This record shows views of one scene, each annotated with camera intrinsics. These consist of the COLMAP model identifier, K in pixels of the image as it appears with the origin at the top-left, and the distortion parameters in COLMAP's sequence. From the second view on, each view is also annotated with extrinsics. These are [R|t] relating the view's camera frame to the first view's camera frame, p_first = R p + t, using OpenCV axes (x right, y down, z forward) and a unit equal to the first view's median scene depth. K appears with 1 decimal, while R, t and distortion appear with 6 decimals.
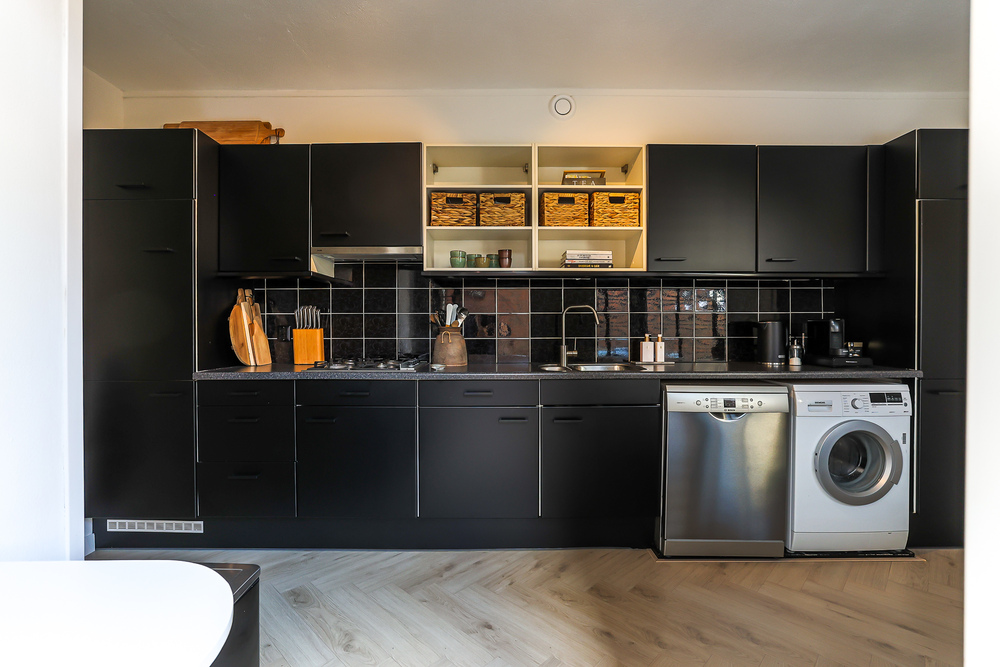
lens RADIAL K [[452.3, 0, 500.0], [0, 452.3, 333.5], [0, 0, 1]] dist [-0.024495, 0.000558]
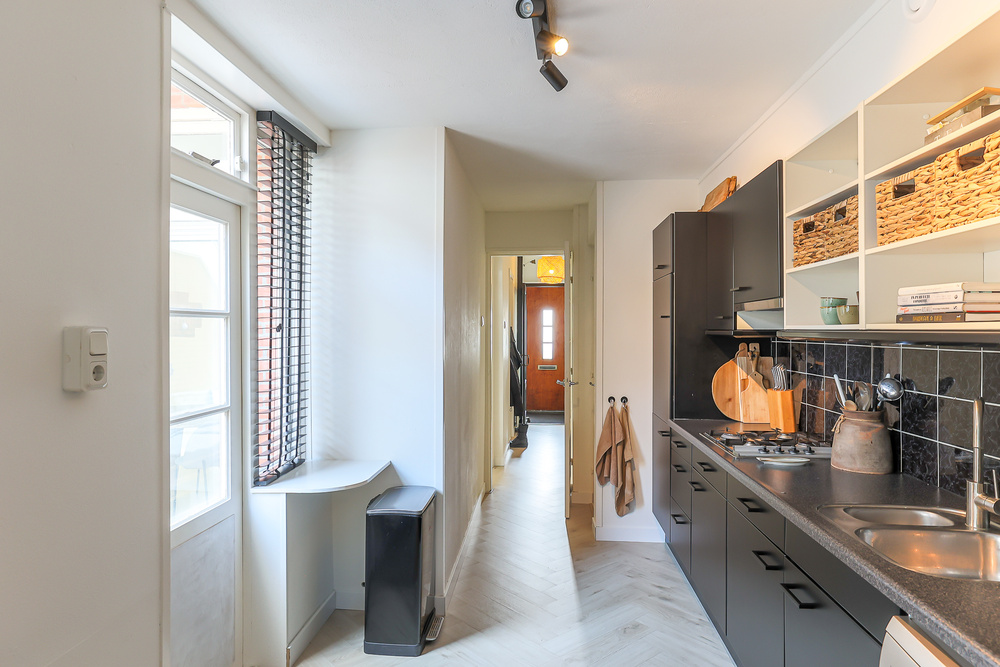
lens RADIAL K [[606.5, 0, 500.0], [0, 606.5, 333.5], [0, 0, 1]] dist [-0.087354, -0.000515]
pose [[-0.082853, 0.009801, -0.996514, 0.831043], [-0.038363, 0.999179, 0.013016, -0.124540], [0.995823, 0.039308, -0.082409, 0.608106]]
